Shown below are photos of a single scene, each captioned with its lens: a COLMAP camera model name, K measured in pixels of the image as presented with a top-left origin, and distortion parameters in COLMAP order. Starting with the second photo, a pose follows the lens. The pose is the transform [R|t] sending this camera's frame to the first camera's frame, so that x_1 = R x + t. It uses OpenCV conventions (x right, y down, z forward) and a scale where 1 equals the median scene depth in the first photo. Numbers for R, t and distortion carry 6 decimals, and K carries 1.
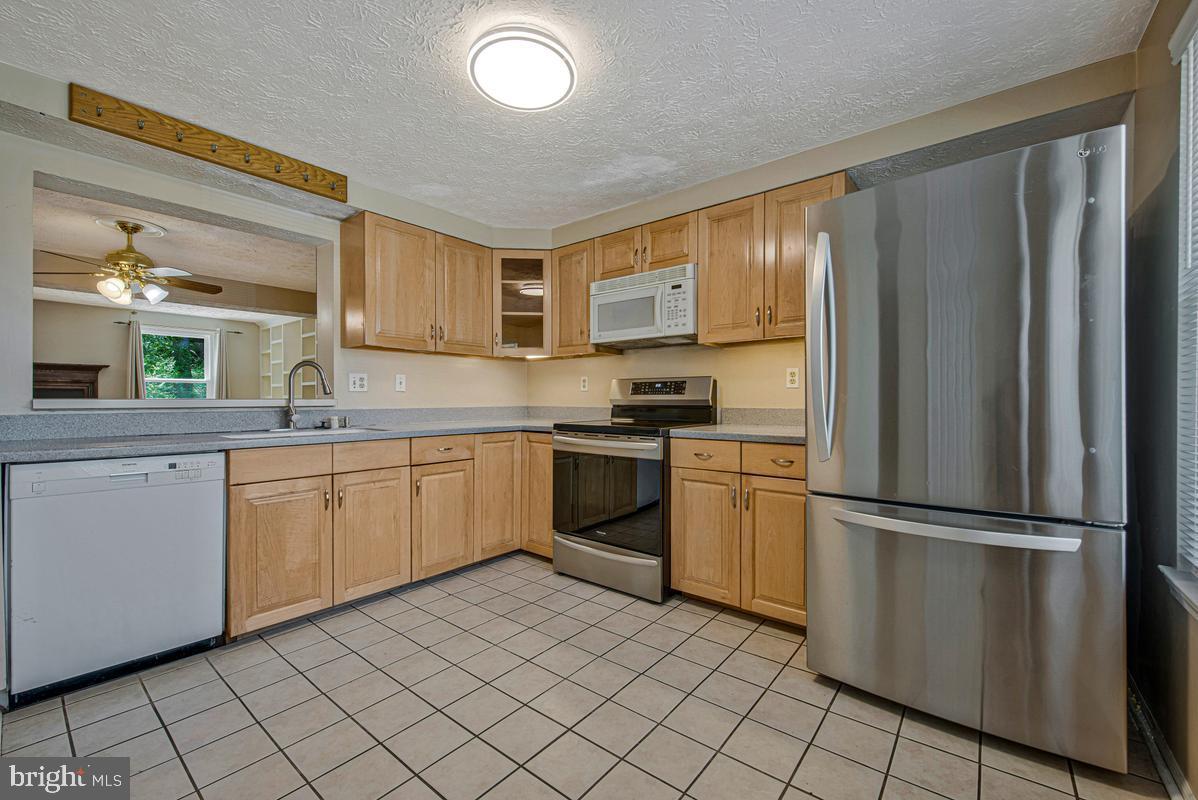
lens RADIAL K [[485.2, 0, 605.2], [0, 485.2, 401.9], [0, 0, 1]] dist [-0.025317, 0.000187]
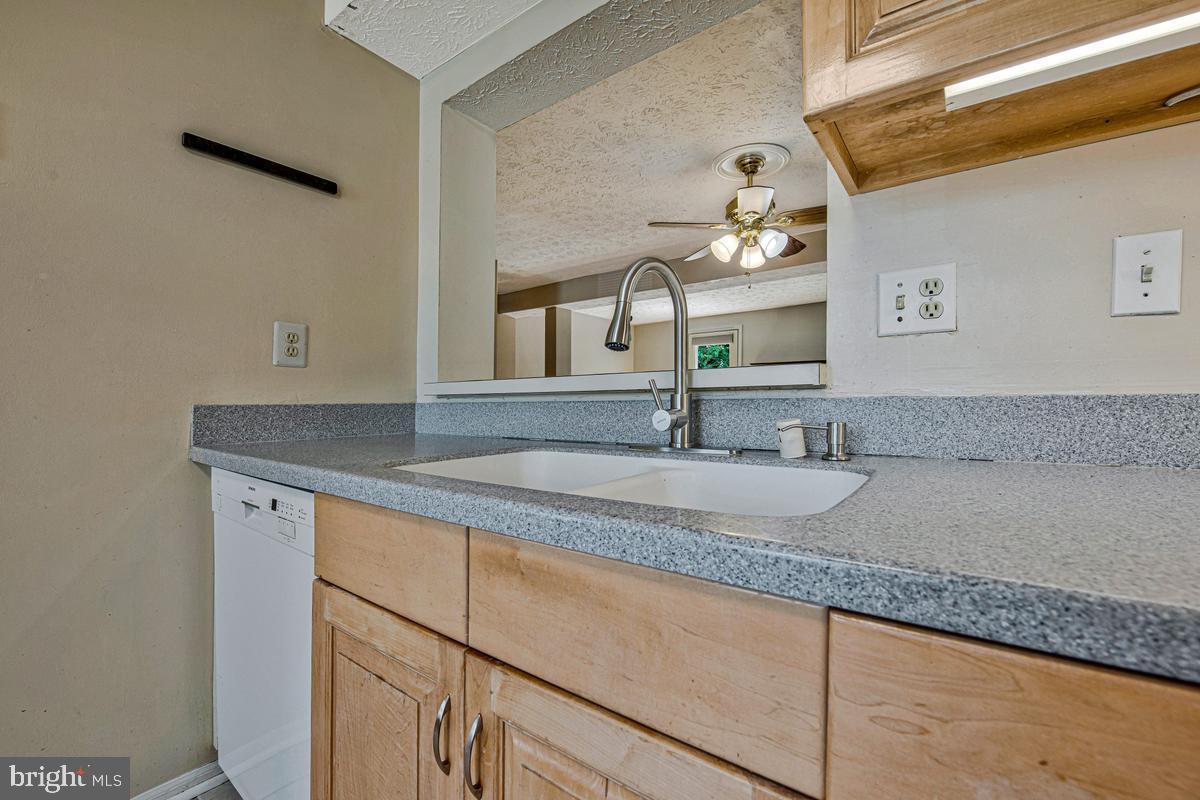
lens RADIAL K [[489.6, 0, 619.2], [0, 489.6, 409.8], [0, 0, 1]] dist [-0.014400, -0.000010]
pose [[0.041158, 0.017506, -0.998999, -0.300809], [0.003614, 0.999837, 0.017669, 0.021784], [0.999146, -0.004338, 0.041088, 1.032889]]
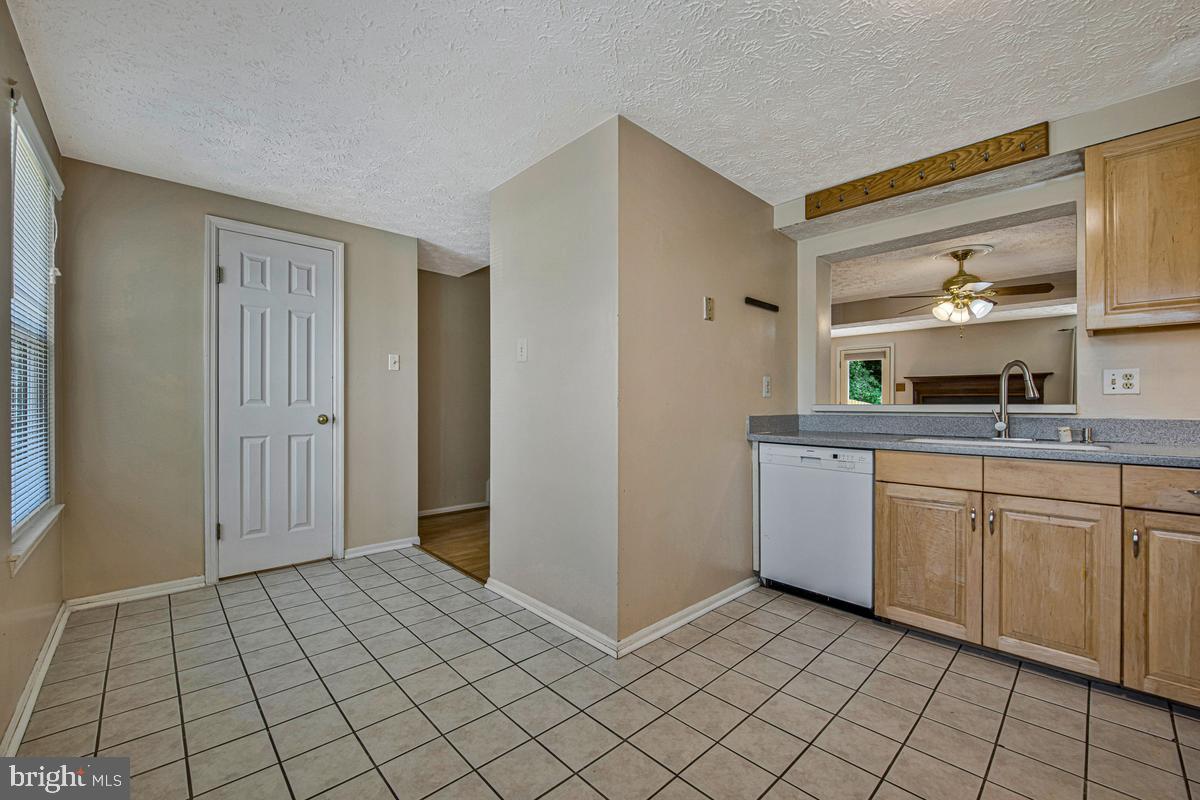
lens RADIAL K [[486.0, 0, 606.2], [0, 486.0, 401.9], [0, 0, 1]] dist [-0.025317, 0.000187]
pose [[-0.157004, -0.004538, -0.987588, 0.371919], [-0.006248, 0.999974, -0.003601, -0.003229], [0.987578, 0.005605, -0.157029, 0.453223]]
